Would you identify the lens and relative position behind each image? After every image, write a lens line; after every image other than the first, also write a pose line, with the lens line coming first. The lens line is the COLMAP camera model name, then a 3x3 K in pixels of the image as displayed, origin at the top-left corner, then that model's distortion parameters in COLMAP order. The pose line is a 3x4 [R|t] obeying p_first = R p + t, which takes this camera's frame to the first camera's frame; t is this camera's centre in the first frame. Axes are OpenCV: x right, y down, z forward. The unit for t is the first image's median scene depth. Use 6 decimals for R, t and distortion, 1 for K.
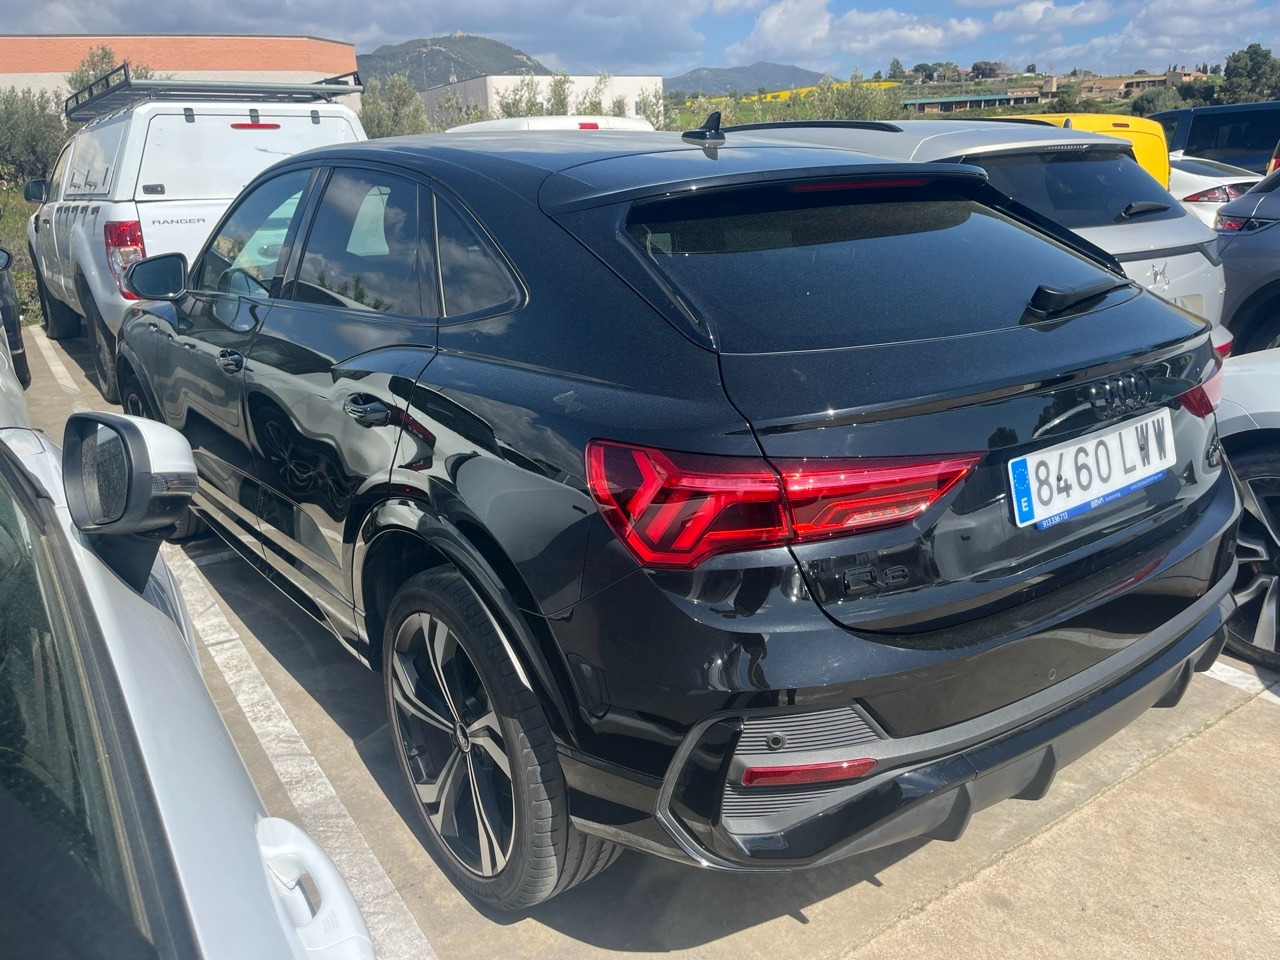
lens RADIAL K [[956.3, 0, 640.0], [0, 956.3, 480.0], [0, 0, 1]] dist [0.056099, -0.087549]
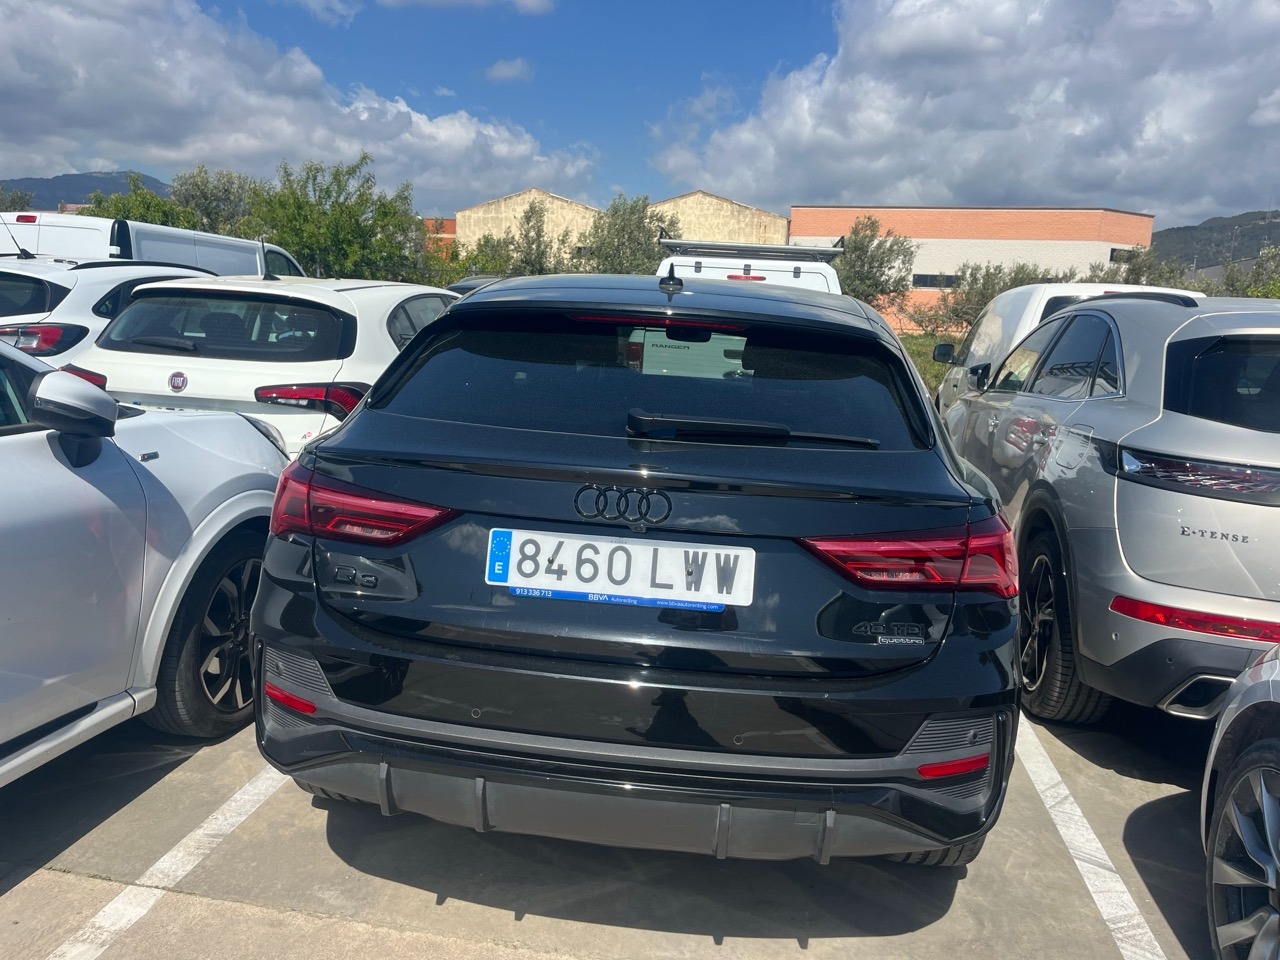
lens RADIAL K [[956.3, 0, 640.0], [0, 956.3, 480.0], [0, 0, 1]] dist [0.056099, -0.087549]
pose [[0.728342, 0.183297, -0.660243, 1.168232], [-0.284260, 0.957558, -0.047742, -0.065609], [0.623470, 0.222453, 0.749533, 0.159601]]
